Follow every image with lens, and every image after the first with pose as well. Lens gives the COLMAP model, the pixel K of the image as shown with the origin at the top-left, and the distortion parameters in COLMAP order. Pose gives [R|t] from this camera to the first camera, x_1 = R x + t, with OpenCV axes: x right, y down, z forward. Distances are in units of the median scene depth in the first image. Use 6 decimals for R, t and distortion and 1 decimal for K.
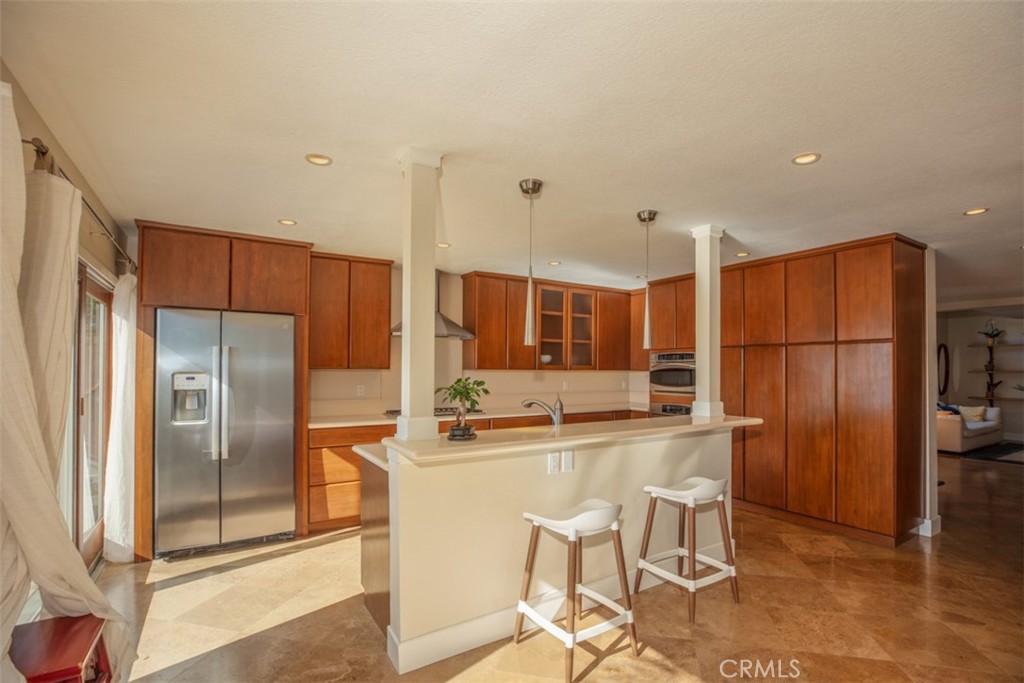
lens RADIAL K [[470.5, 0, 495.1], [0, 470.5, 363.8], [0, 0, 1]] dist [-0.038368, 0.010942]
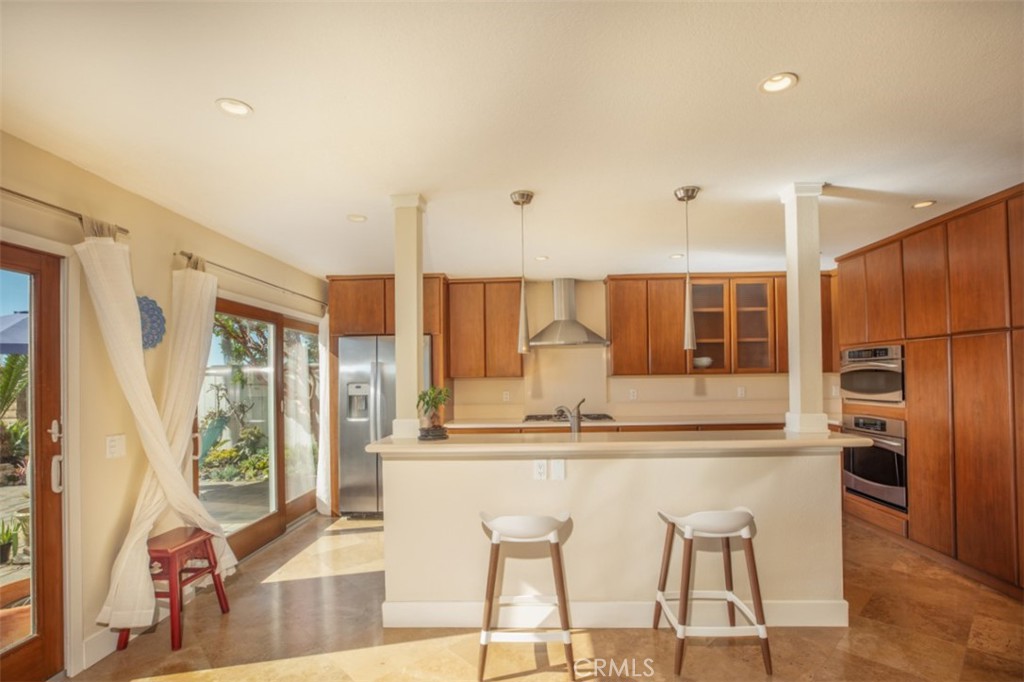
lens RADIAL K [[470.5, 0, 510.9], [0, 470.5, 369.8], [0, 0, 1]] dist [-0.038368, 0.010942]
pose [[0.833192, -0.025873, -0.552379, 0.574509], [0.026215, 0.999630, -0.007281, 0.002937], [0.552362, -0.008415, 0.833562, 0.120906]]
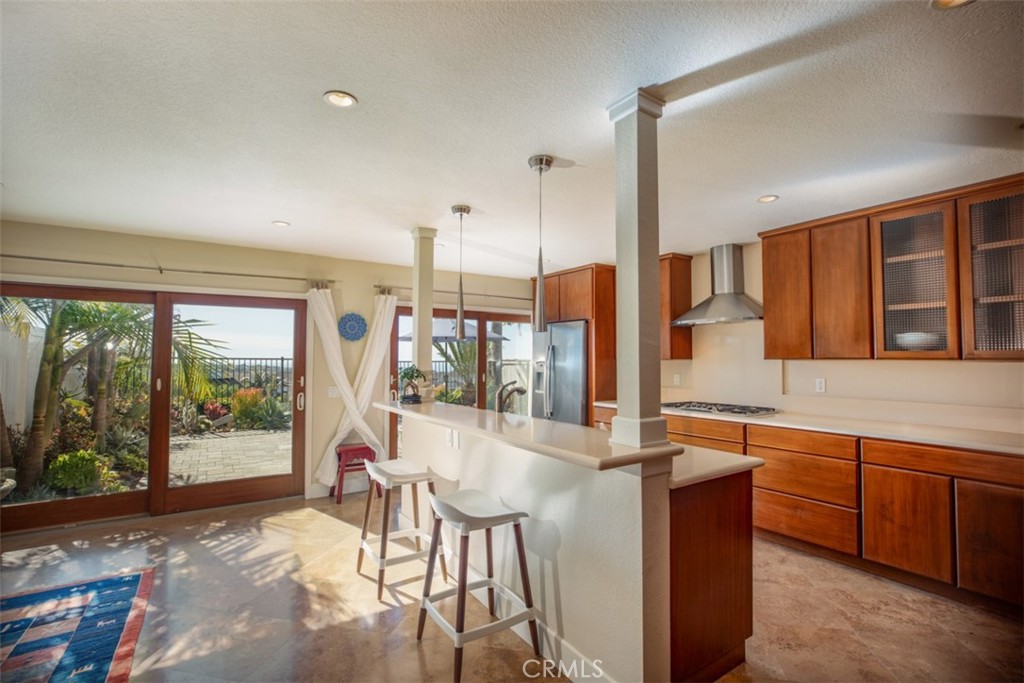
lens RADIAL K [[470.5, 0, 523.1], [0, 470.5, 336.9], [0, 0, 1]] dist [-0.038368, 0.010942]
pose [[0.077981, -0.056707, -0.995341, 1.221791], [0.013224, 0.998352, -0.055843, 0.024107], [0.996867, -0.008808, 0.078603, 0.968385]]
